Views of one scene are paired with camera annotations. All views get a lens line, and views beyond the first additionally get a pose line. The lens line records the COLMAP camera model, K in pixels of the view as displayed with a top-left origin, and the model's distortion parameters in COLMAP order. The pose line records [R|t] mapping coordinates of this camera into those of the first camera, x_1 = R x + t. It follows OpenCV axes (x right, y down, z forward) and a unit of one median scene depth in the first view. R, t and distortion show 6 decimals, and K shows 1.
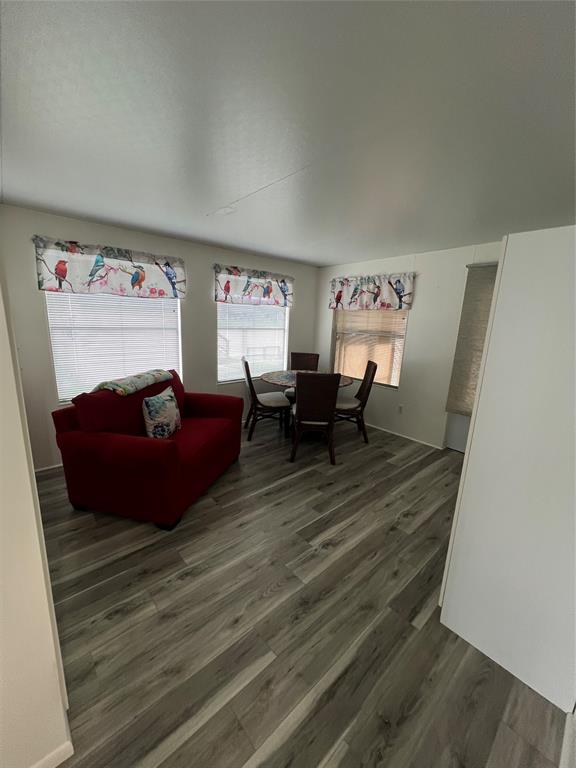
lens RADIAL K [[308.1, 0, 291.2], [0, 308.1, 383.1], [0, 0, 1]] dist [0.001719, 0.008945]
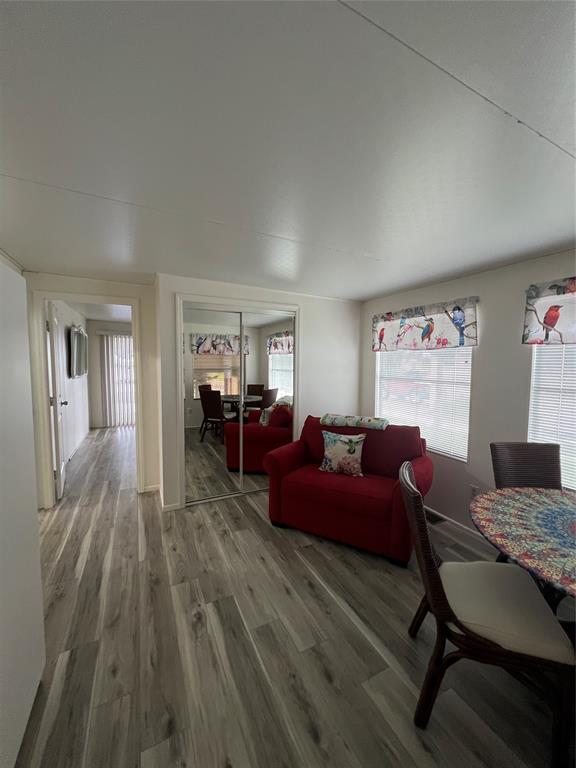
lens RADIAL K [[308.1, 0, 291.2], [0, 308.1, 383.1], [0, 0, 1]] dist [0.001719, 0.008945]
pose [[-0.272382, 0.039626, -0.961373, 0.698436], [-0.207872, 0.973132, 0.099006, -0.220142], [0.939467, 0.226810, -0.256826, 1.057822]]
